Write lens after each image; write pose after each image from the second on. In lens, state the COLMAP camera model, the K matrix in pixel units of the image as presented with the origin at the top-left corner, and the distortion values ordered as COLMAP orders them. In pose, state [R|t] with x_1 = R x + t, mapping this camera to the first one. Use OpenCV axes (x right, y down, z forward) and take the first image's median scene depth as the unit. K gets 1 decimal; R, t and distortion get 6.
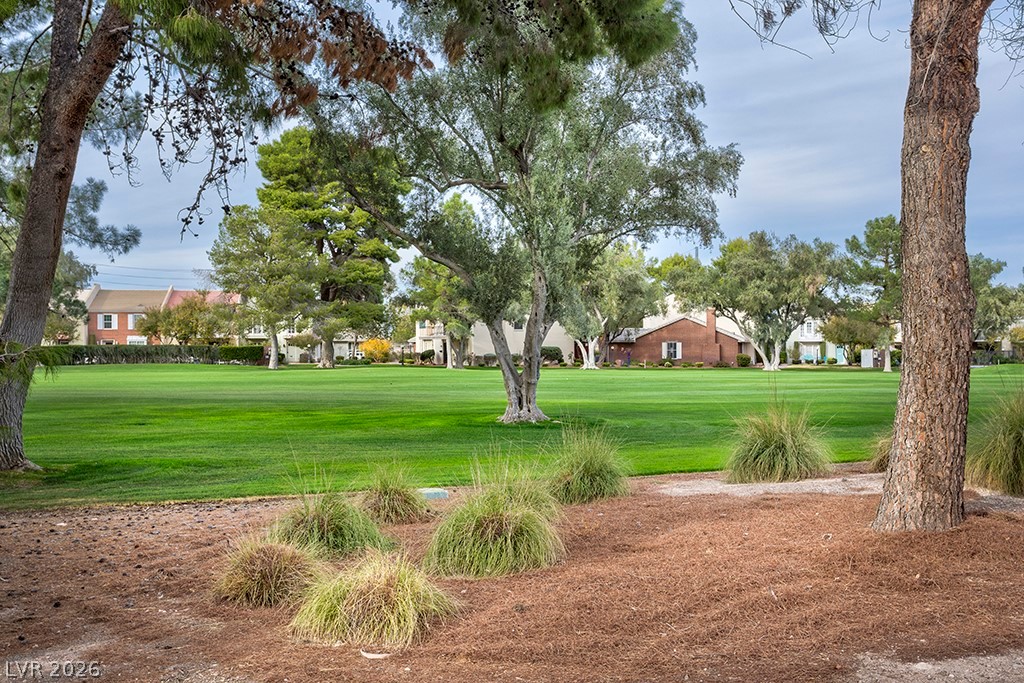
lens RADIAL K [[1111.7, 0, 512.0], [0, 1111.7, 341.5], [0, 0, 1]] dist [0.021704, 0.020170]
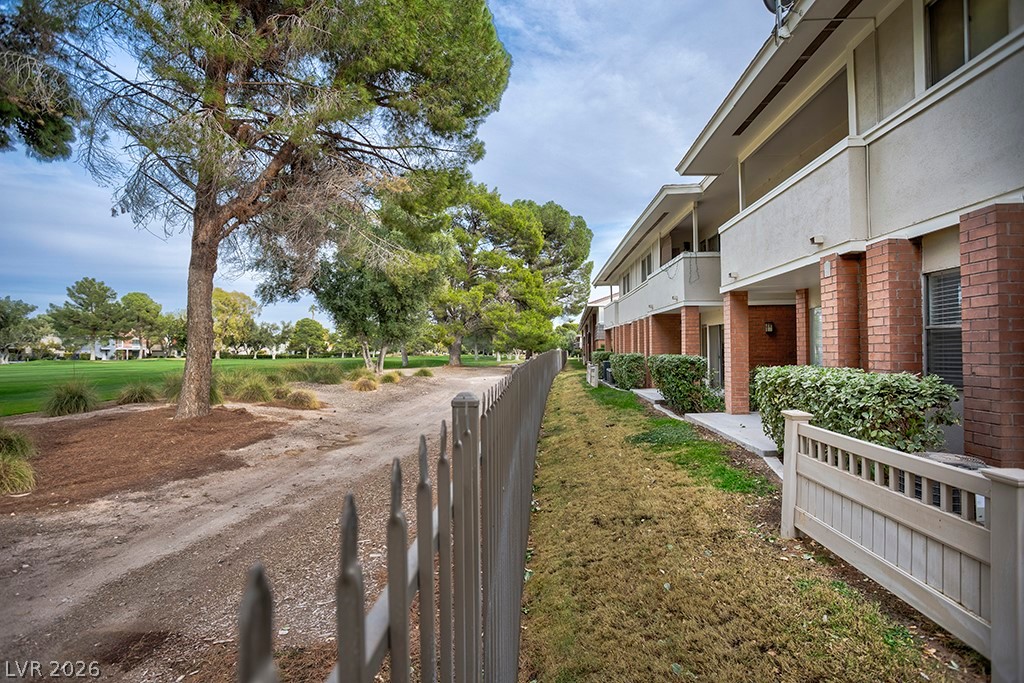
lens RADIAL K [[502.3, 0, 512.0], [0, 502.3, 341.5], [0, 0, 1]] dist [-0.077239, 0.036977]
pose [[0.336881, 0.019157, 0.941352, -0.056507], [-0.004463, 0.999814, -0.018749, -0.000173], [-0.941537, 0.002115, 0.336904, -0.018431]]
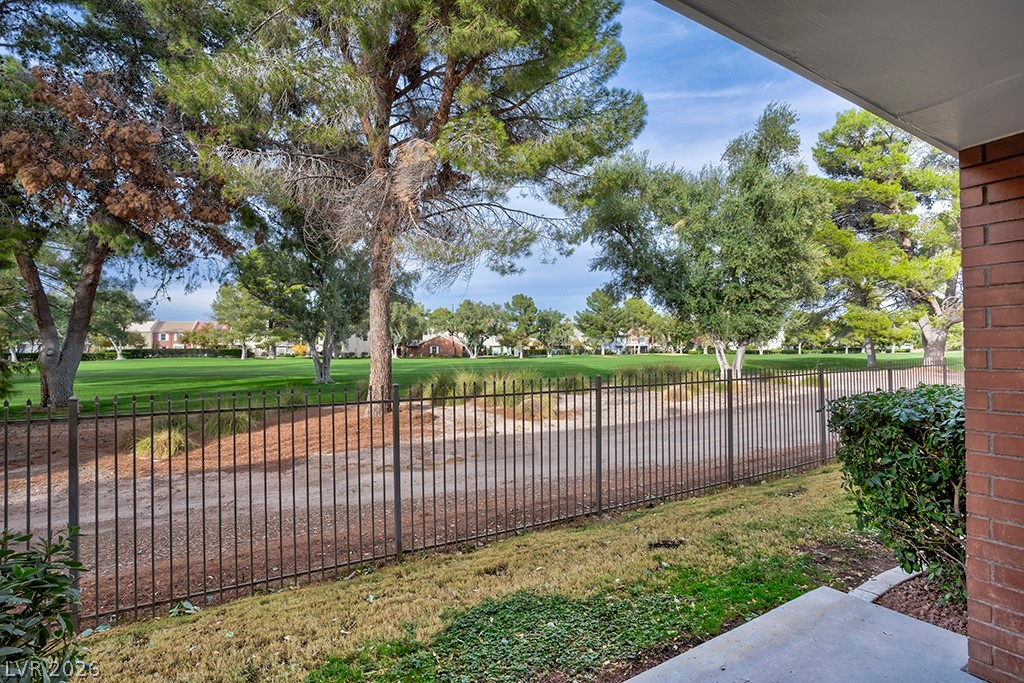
lens RADIAL K [[502.3, 0, 512.0], [0, 502.3, 341.5], [0, 0, 1]] dist [-0.077239, 0.036977]
pose [[0.968323, -0.000494, 0.249700, 0.043823], [0.001912, 0.999983, -0.005439, -0.003602], [-0.249693, 0.005744, 0.968308, -0.048249]]
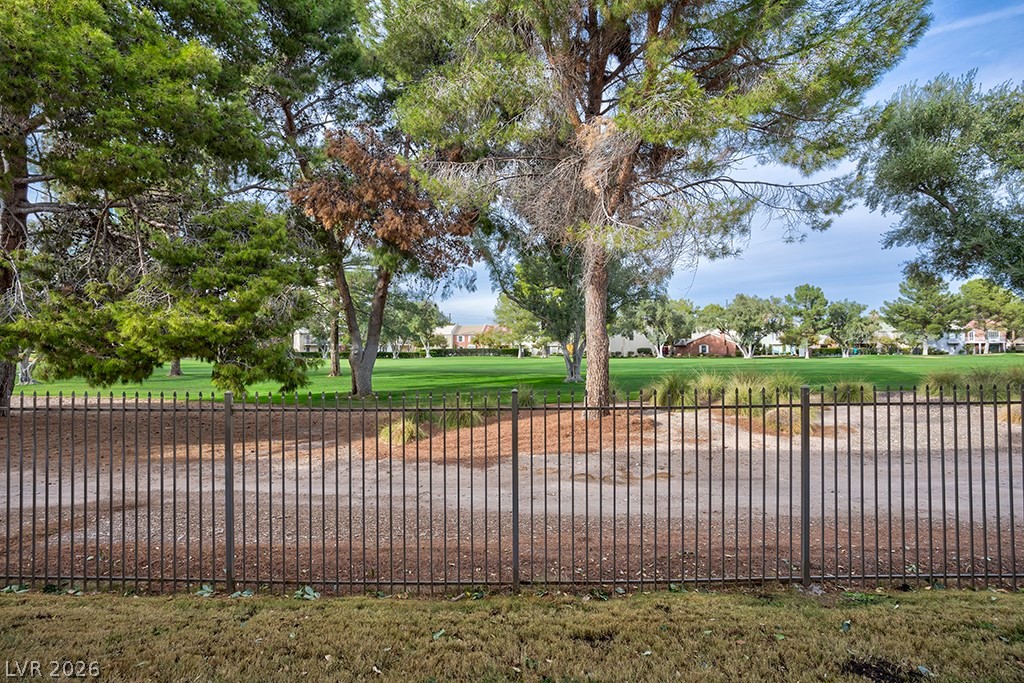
lens RADIAL K [[502.3, 0, 512.0], [0, 502.3, 341.5], [0, 0, 1]] dist [-0.077239, 0.036977]
pose [[0.960050, -0.010048, -0.279646, 0.060705], [0.008484, 0.999941, -0.006803, -0.003528], [0.279698, 0.004159, 0.960079, -0.036740]]
